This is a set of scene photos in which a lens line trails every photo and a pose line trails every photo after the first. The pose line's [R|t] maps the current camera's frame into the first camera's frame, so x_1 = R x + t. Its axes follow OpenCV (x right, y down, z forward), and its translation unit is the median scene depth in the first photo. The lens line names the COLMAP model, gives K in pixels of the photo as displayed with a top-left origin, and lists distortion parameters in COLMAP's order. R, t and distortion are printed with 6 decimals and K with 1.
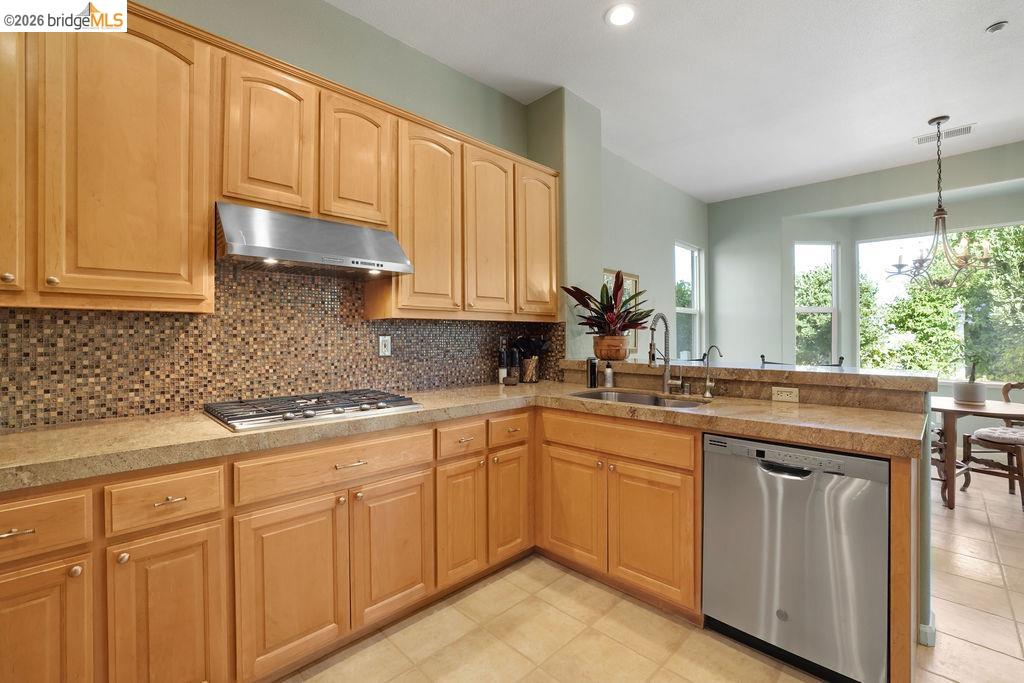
lens RADIAL K [[443.1, 0, 505.2], [0, 443.1, 340.4], [0, 0, 1]] dist [-0.019491, 0.002472]
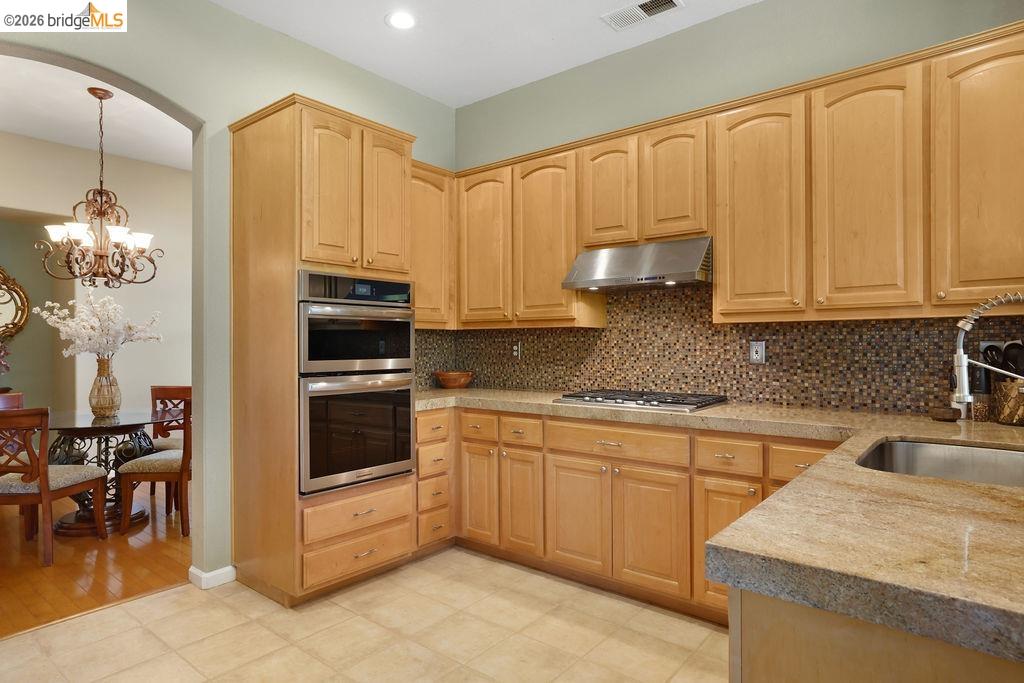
lens RADIAL K [[600.9, 0, 505.7], [0, 600.9, 343.1], [0, 0, 1]] dist [0.044799, 0.000718]
pose [[0.107504, 0.014778, -0.994095, 1.153659], [0.007159, 0.999852, 0.015638, -0.037632], [0.994179, -0.008798, 0.107382, 0.436826]]
